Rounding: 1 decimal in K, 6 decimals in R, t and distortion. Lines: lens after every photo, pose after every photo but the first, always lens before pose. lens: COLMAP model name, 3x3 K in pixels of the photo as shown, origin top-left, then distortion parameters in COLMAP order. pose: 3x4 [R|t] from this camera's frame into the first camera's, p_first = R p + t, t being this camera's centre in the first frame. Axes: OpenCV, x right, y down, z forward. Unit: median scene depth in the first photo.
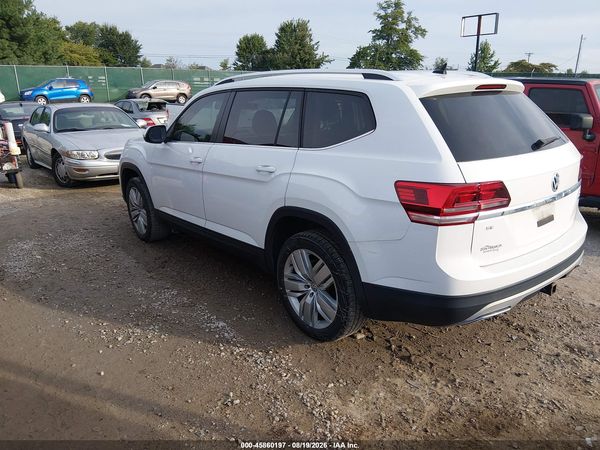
lens RADIAL K [[462.2, 0, 300.0], [0, 462.2, 225.0], [0, 0, 1]] dist [0.006311, -0.009827]
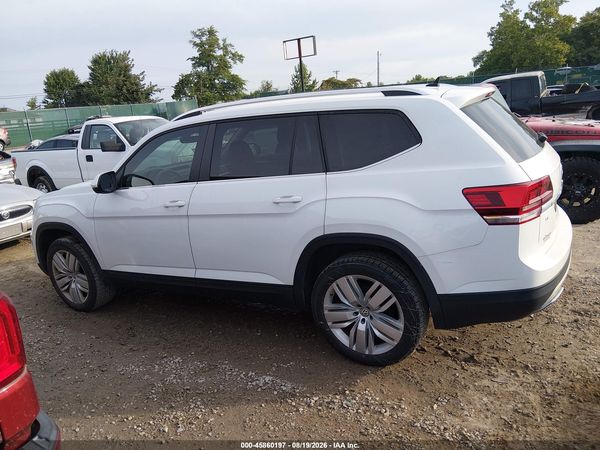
lens RADIAL K [[462.7, 0, 299.3], [0, 462.7, 221.7], [0, 0, 1]] dist [0.042954, -0.094012]
pose [[0.927691, -0.166733, 0.334050, -0.354204], [0.185984, 0.982202, -0.026254, -0.046640], [-0.323727, 0.086483, 0.942190, 0.108989]]
